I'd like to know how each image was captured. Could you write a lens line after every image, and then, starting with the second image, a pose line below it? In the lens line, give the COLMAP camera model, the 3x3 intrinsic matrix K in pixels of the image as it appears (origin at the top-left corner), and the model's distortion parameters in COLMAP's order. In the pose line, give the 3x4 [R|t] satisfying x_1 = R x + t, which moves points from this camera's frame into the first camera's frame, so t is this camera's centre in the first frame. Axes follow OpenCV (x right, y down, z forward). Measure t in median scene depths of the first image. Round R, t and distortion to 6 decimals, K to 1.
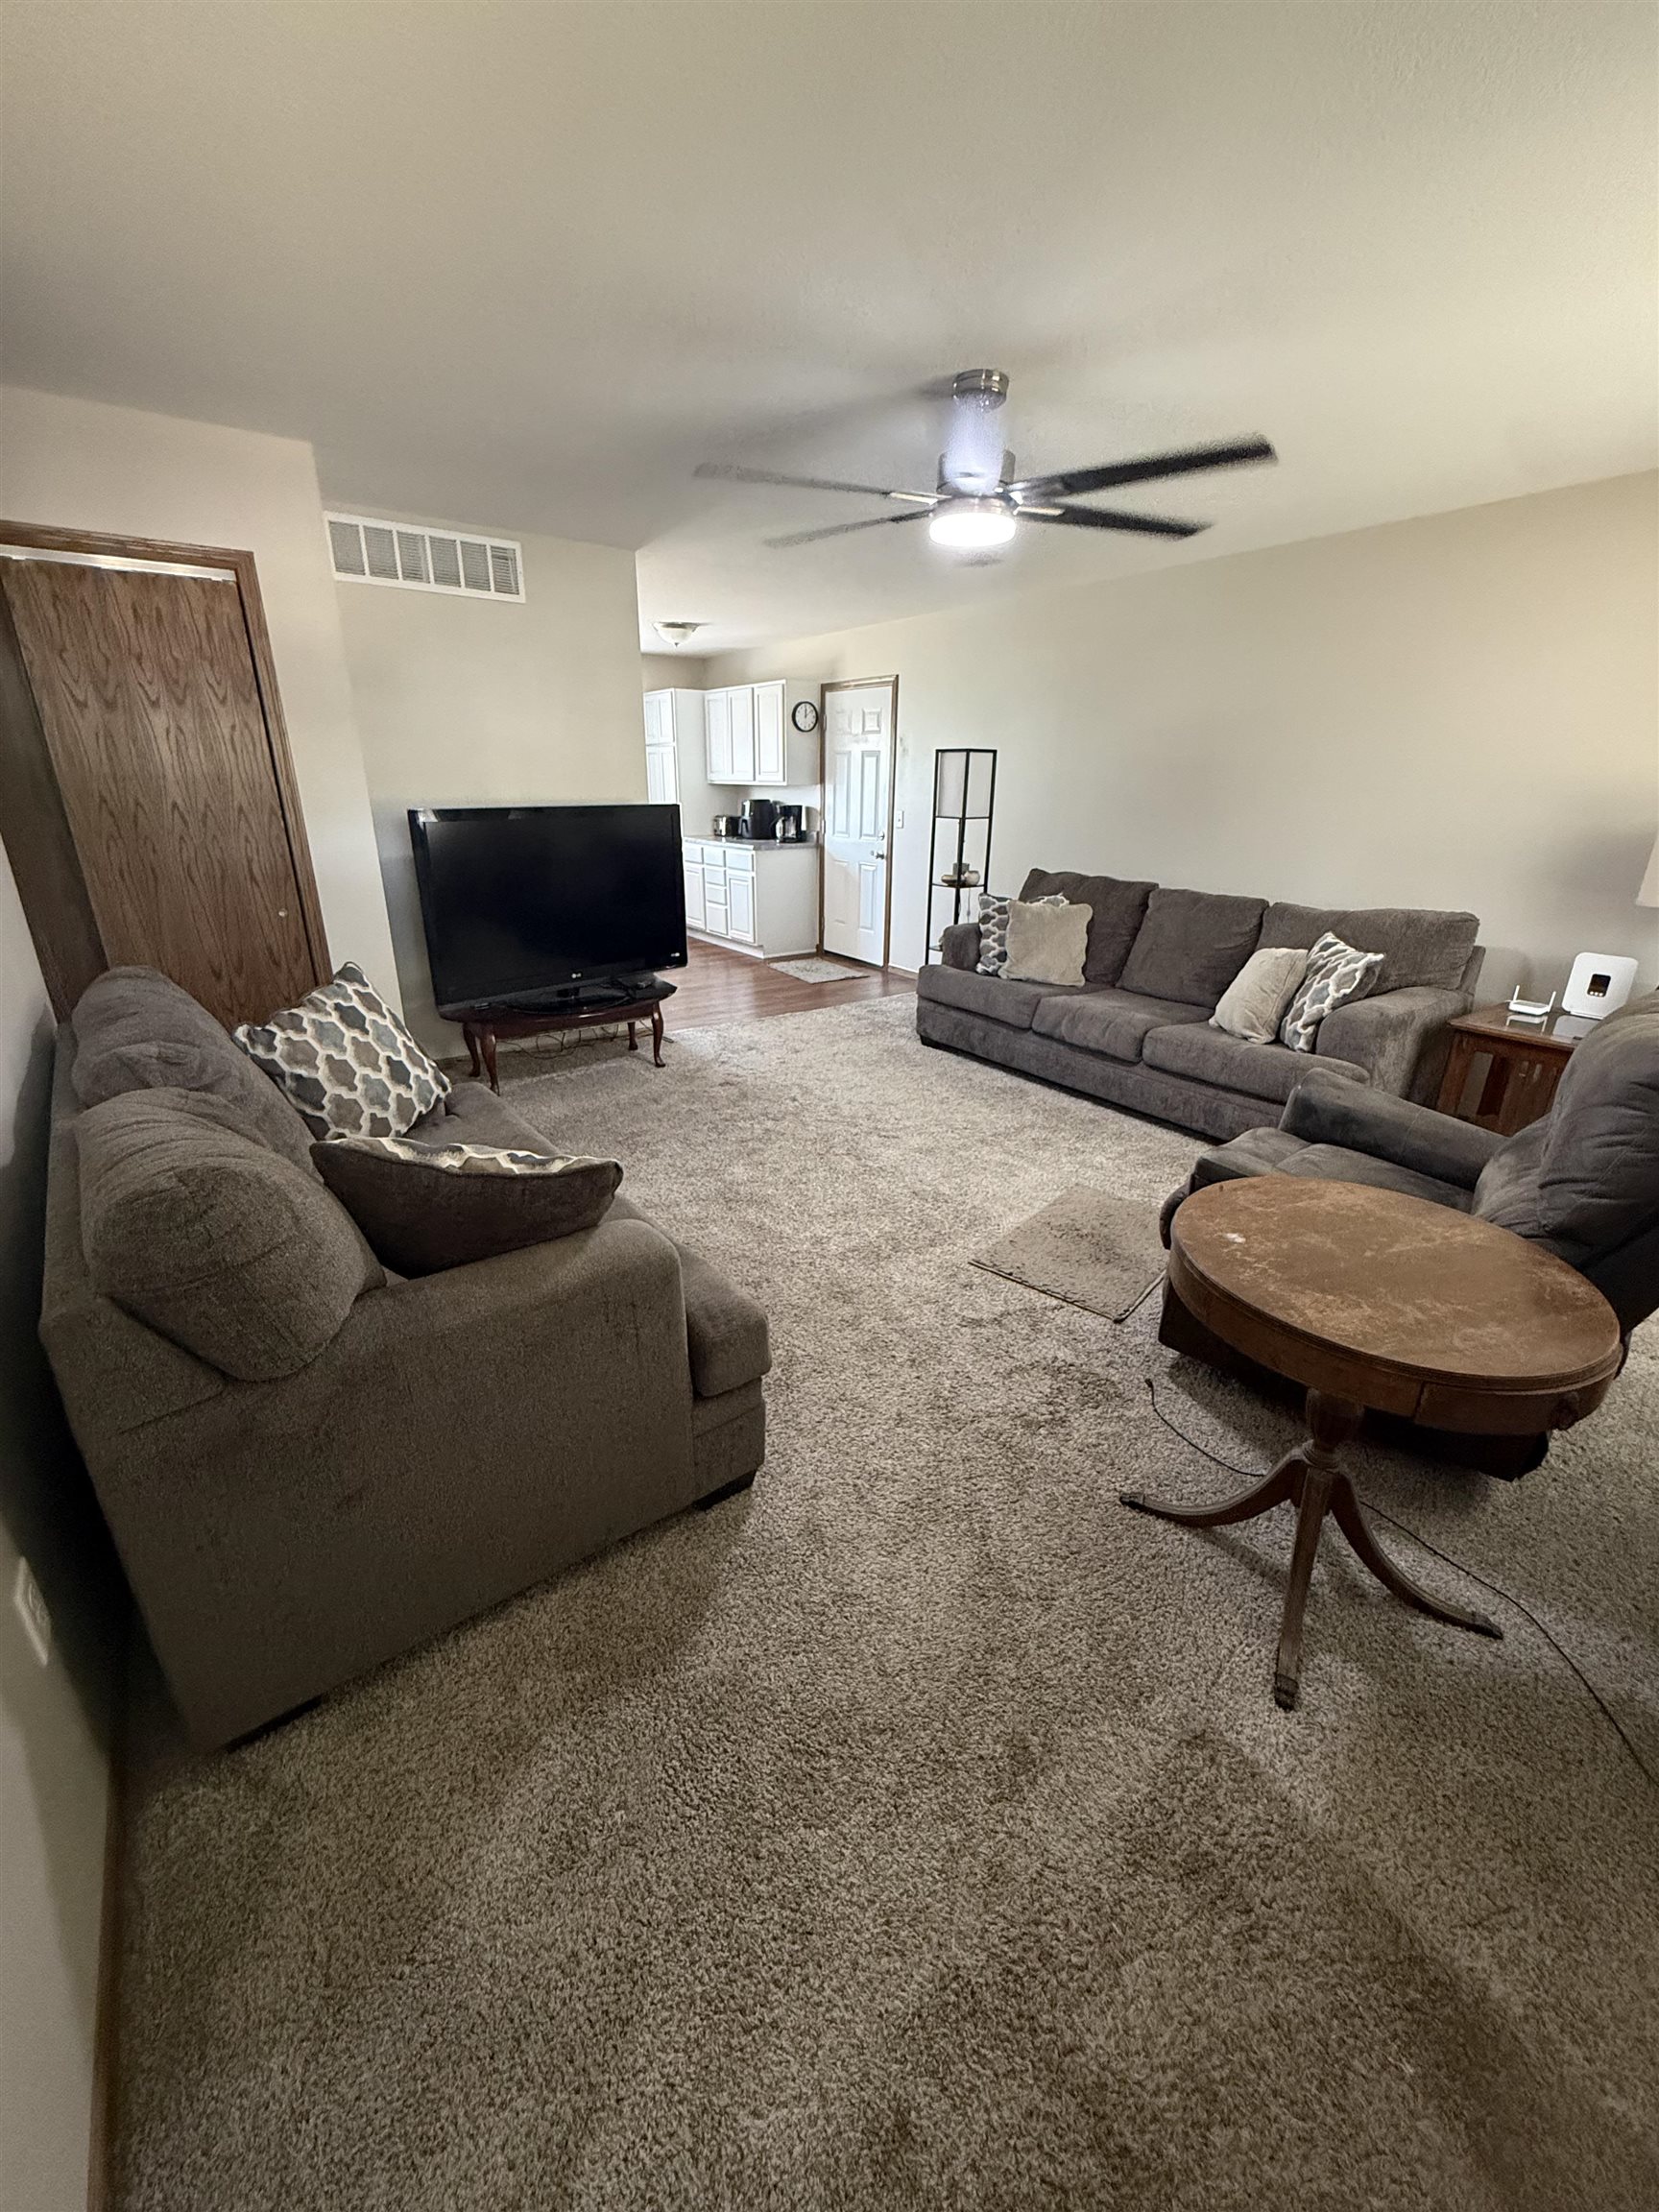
lens RADIAL K [[882.2, 0, 833.7], [0, 882.2, 1101.3], [0, 0, 1]] dist [0.000878, 0.000507]
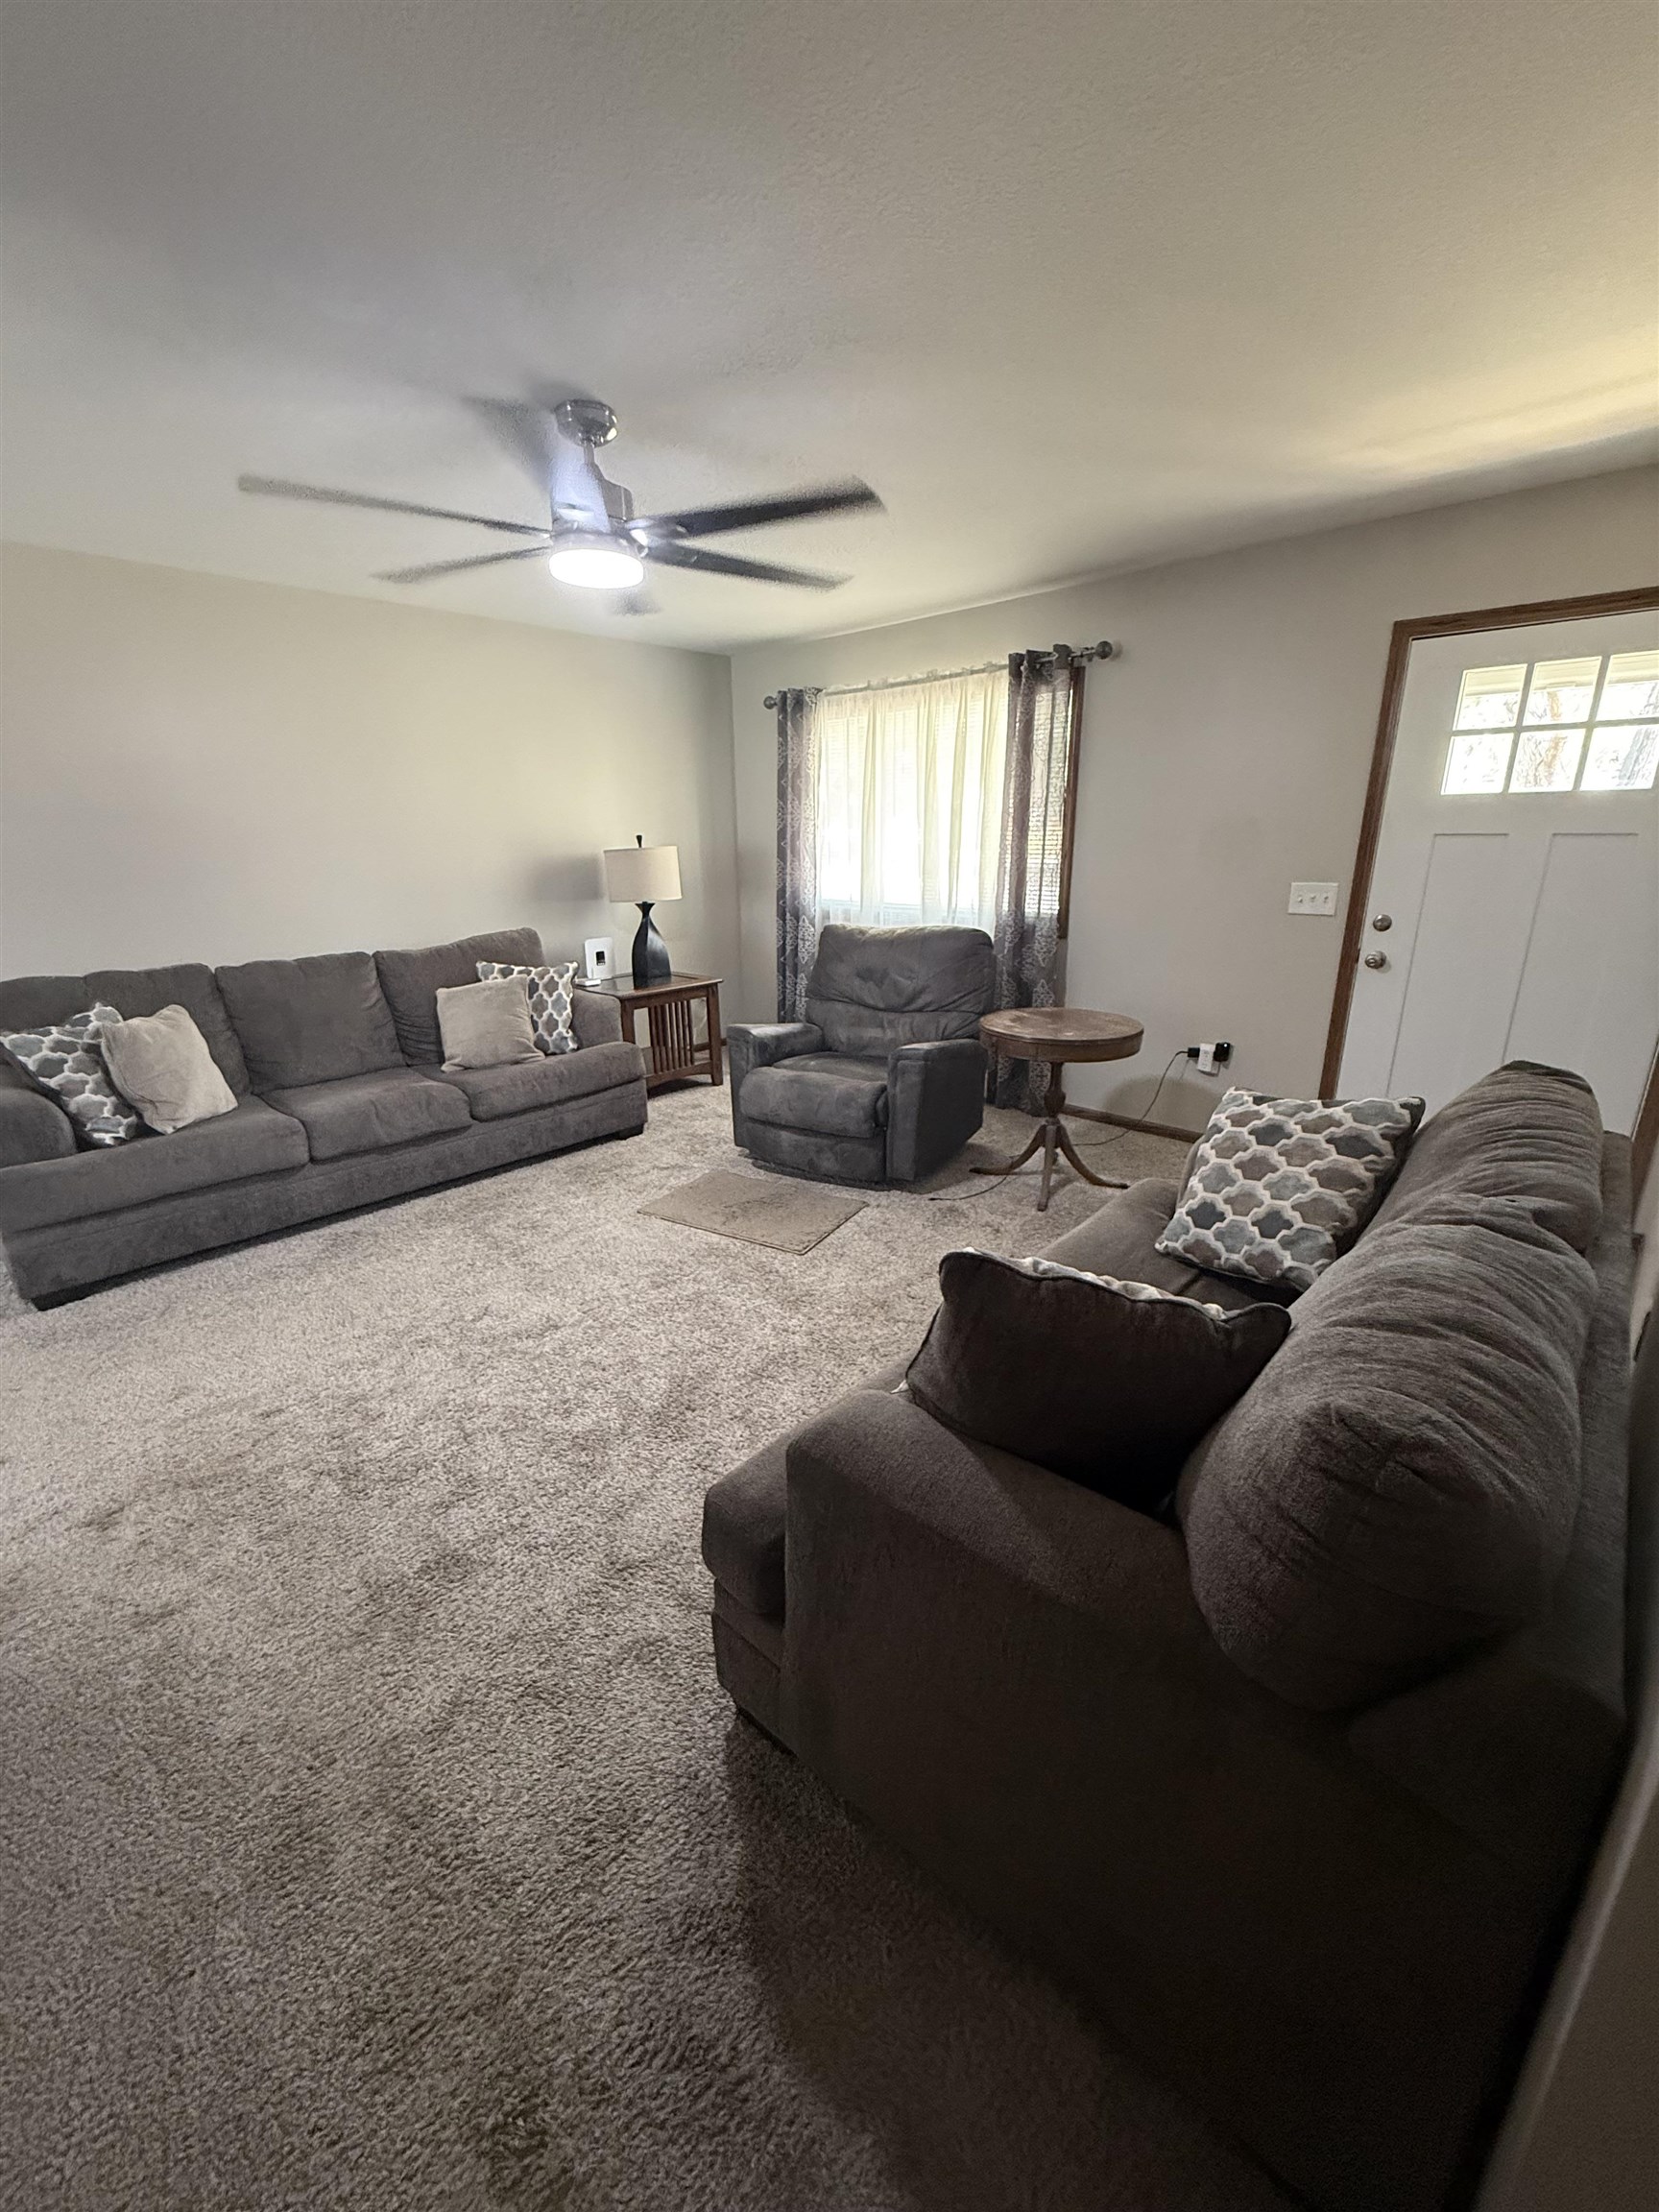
lens RADIAL K [[882.2, 0, 833.7], [0, 882.2, 1101.3], [0, 0, 1]] dist [0.000878, 0.000507]
pose [[-0.181635, -0.299282, 0.936717, -0.680586], [0.346518, 0.871983, 0.345791, -0.289548], [-0.920290, 0.387397, -0.054676, 0.769237]]
